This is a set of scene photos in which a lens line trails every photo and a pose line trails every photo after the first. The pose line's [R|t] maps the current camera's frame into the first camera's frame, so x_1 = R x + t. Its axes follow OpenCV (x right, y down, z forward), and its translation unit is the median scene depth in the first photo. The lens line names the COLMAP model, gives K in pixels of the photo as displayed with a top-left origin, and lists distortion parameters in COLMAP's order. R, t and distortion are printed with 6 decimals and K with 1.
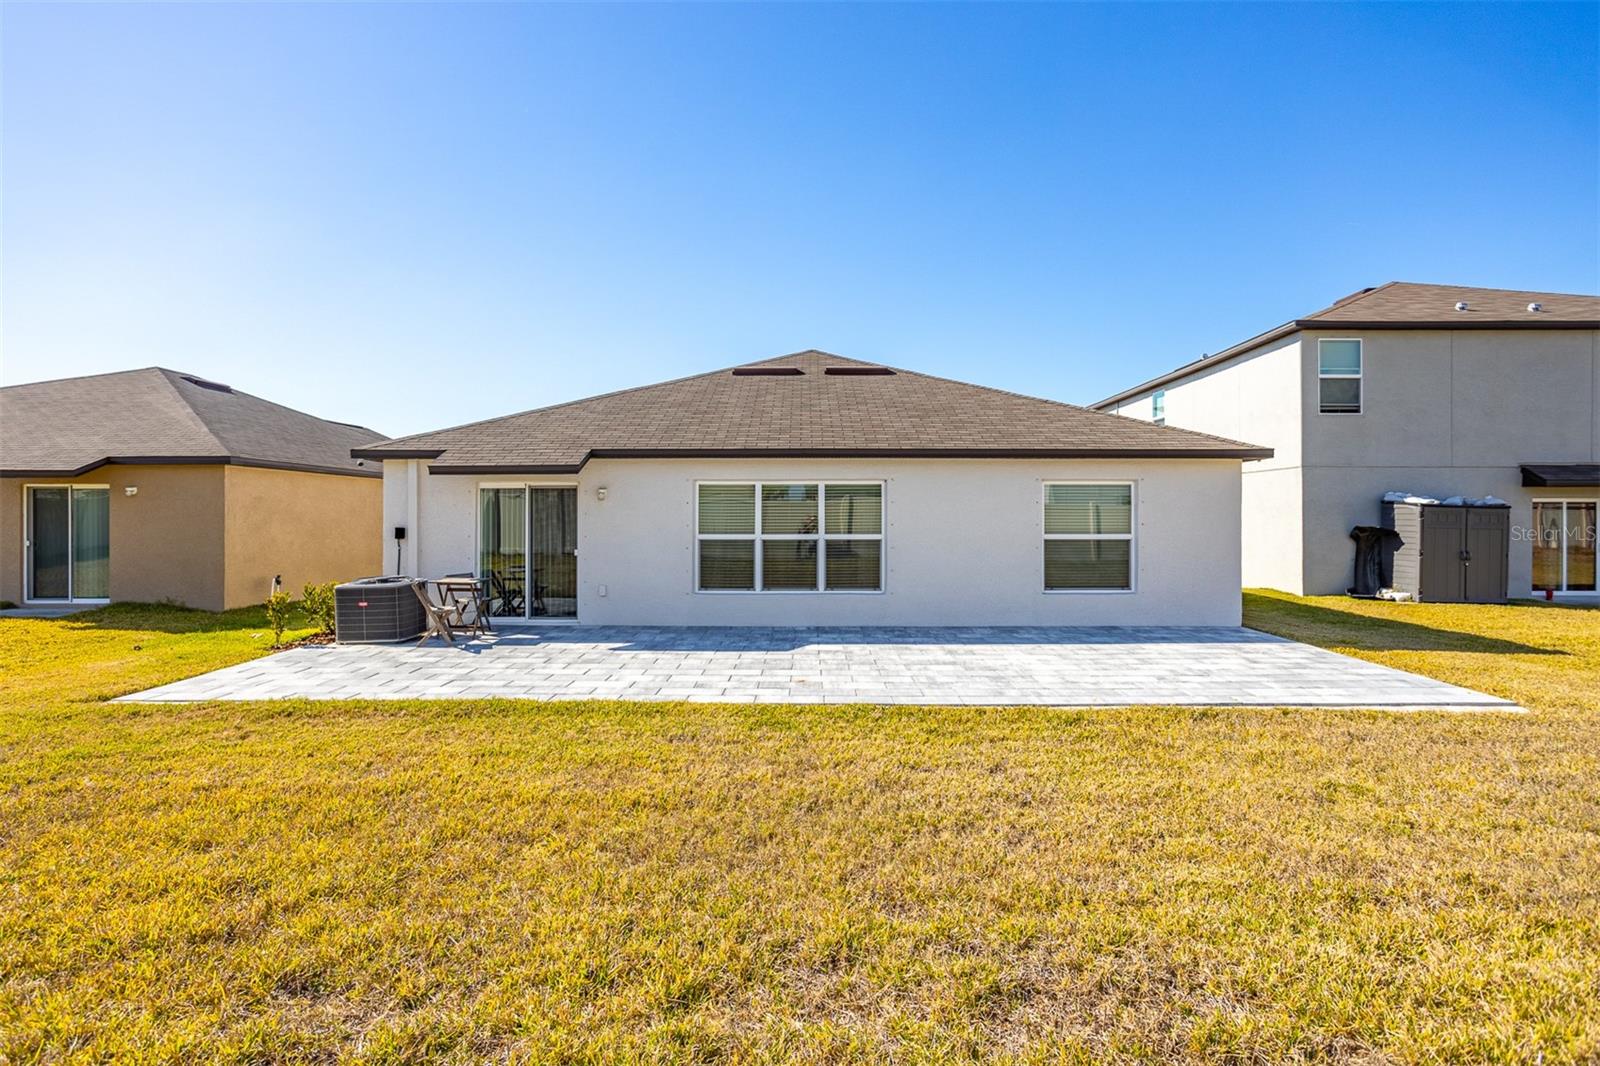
lens RADIAL K [[816.7, 0, 804.1], [0, 816.7, 531.8], [0, 0, 1]] dist [-0.053528, 0.035500]
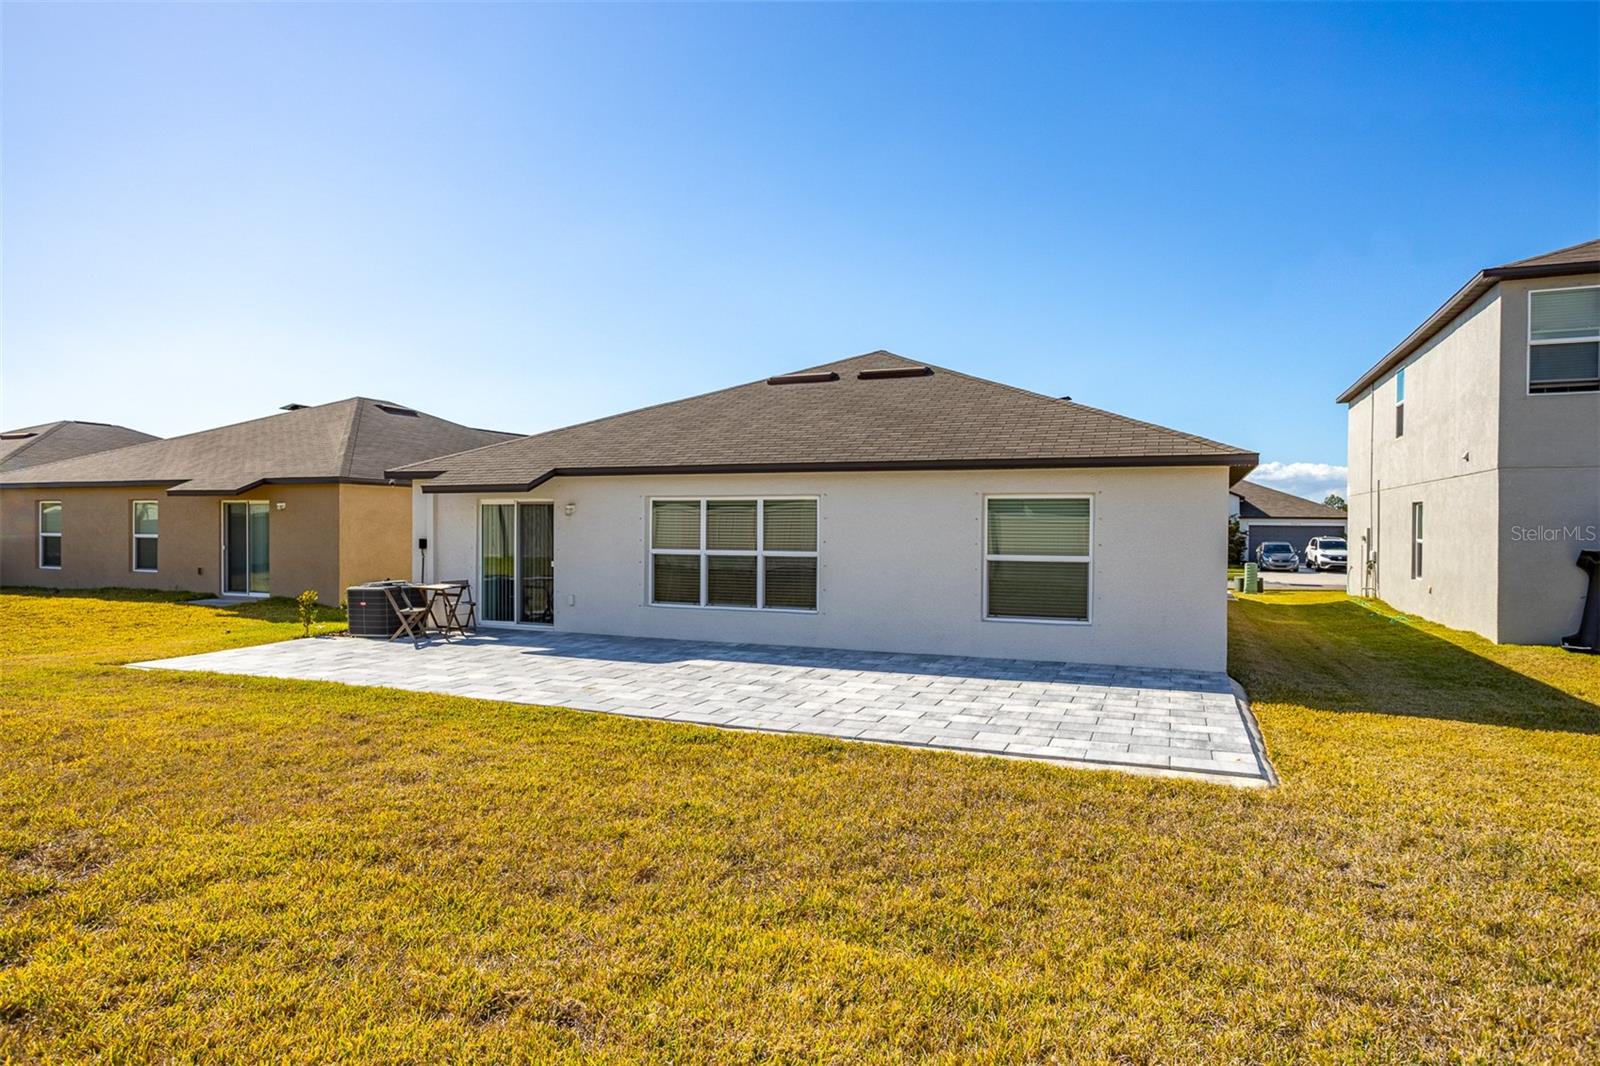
lens RADIAL K [[933.9, 0, 800.0], [0, 933.9, 533.0], [0, 0, 1]] dist [-0.019112, 0.000538]
pose [[0.929033, 0.008706, -0.369895, 0.479106], [-0.012538, 0.999890, -0.007956, -0.009589], [0.369785, 0.012029, 0.929039, -0.025026]]
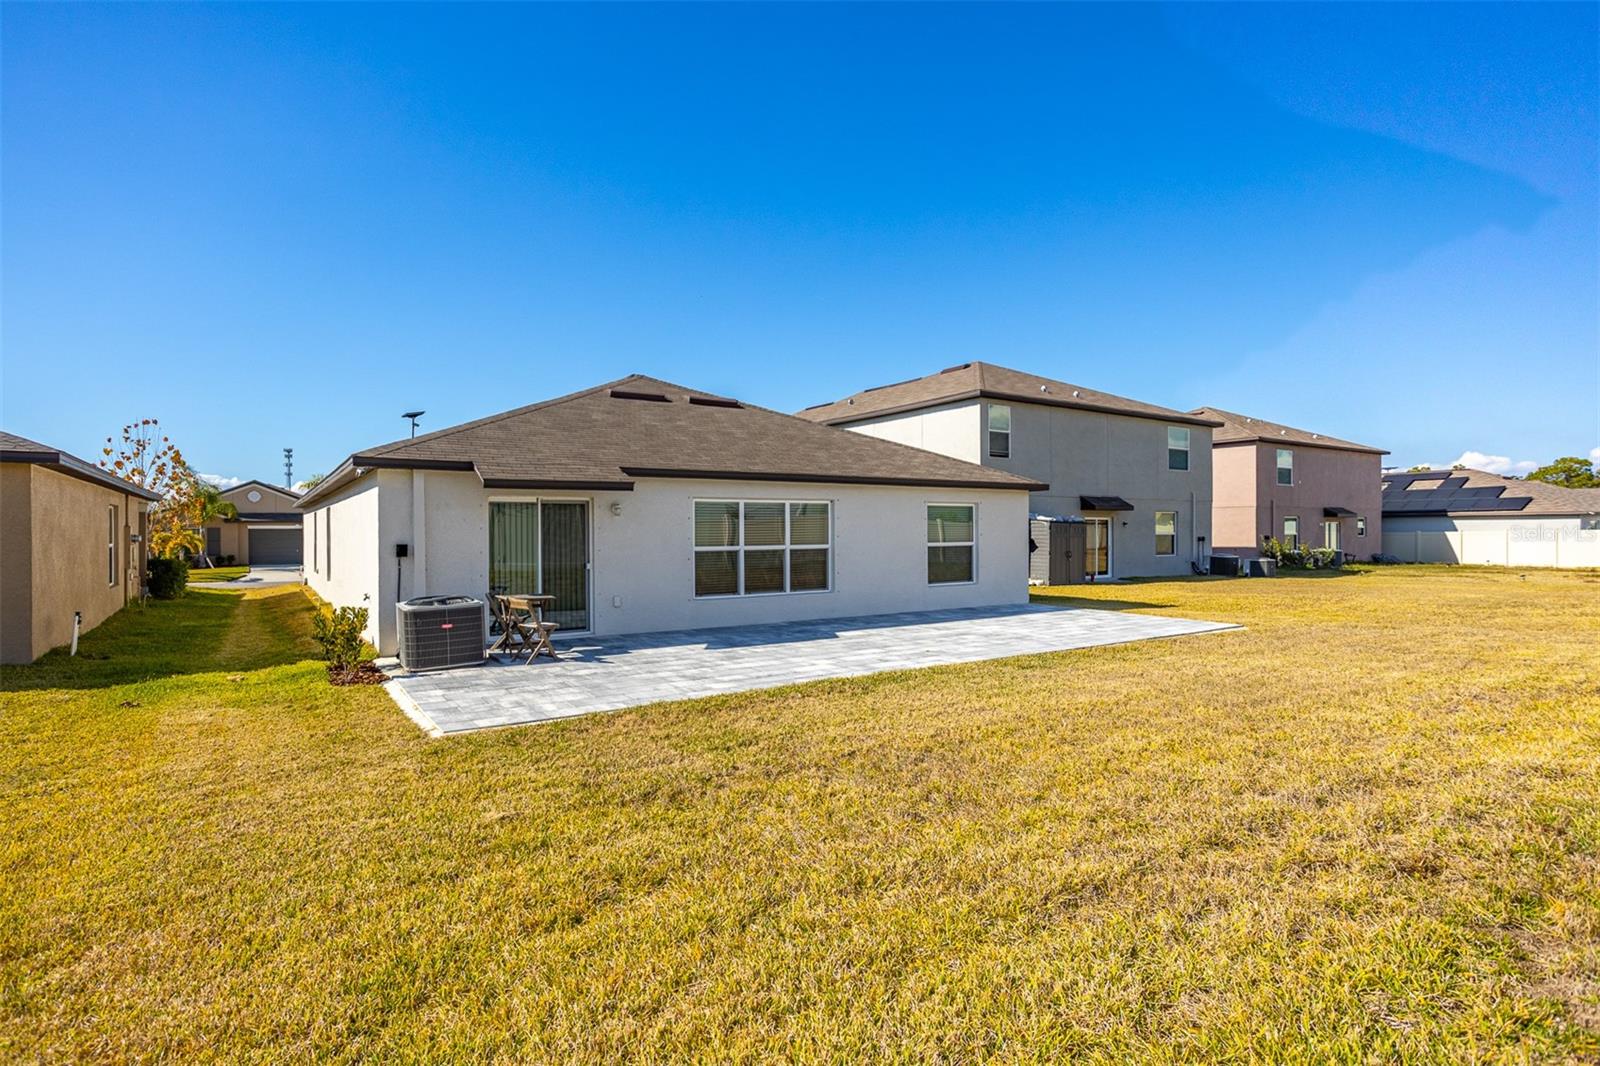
lens RADIAL K [[816.7, 0, 804.1], [0, 816.7, 531.8], [0, 0, 1]] dist [-0.053528, 0.035500]
pose [[0.823377, -0.004789, 0.567474, -0.637326], [0.015293, 0.999788, -0.013752, 0.000520], [-0.567289, 0.020001, 0.823276, -0.000477]]
